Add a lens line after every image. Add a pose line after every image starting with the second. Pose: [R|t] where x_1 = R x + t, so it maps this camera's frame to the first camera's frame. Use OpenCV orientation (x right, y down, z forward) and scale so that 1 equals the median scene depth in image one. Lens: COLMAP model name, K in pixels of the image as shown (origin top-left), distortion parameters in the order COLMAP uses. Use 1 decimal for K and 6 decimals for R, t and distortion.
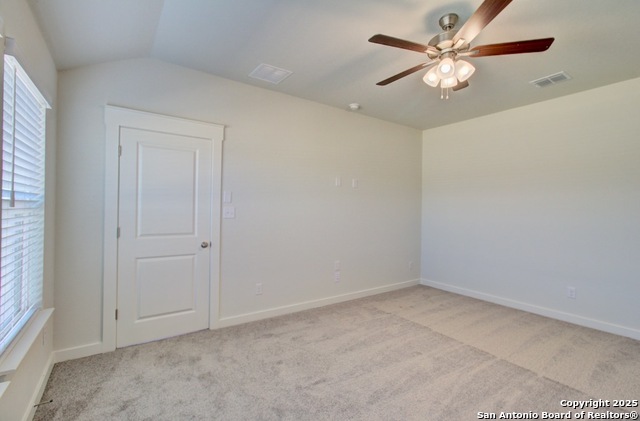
lens RADIAL K [[290.6, 0, 320.0], [0, 290.6, 210.5], [0, 0, 1]] dist [-0.001618, 0.000259]
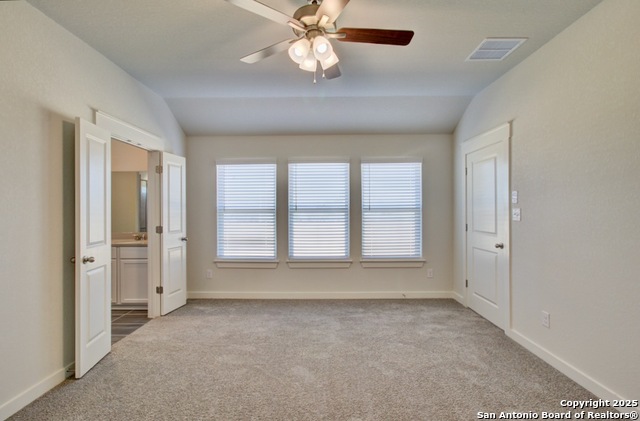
lens RADIAL K [[296.9, 0, 320.0], [0, 296.9, 210.5], [0, 0, 1]] dist [-0.002460, 0.000281]
pose [[-0.571707, -0.015450, -0.820313, 0.933379], [-0.010666, 0.999878, -0.011399, 0.013945], [0.820389, 0.002232, -0.571802, 1.219990]]
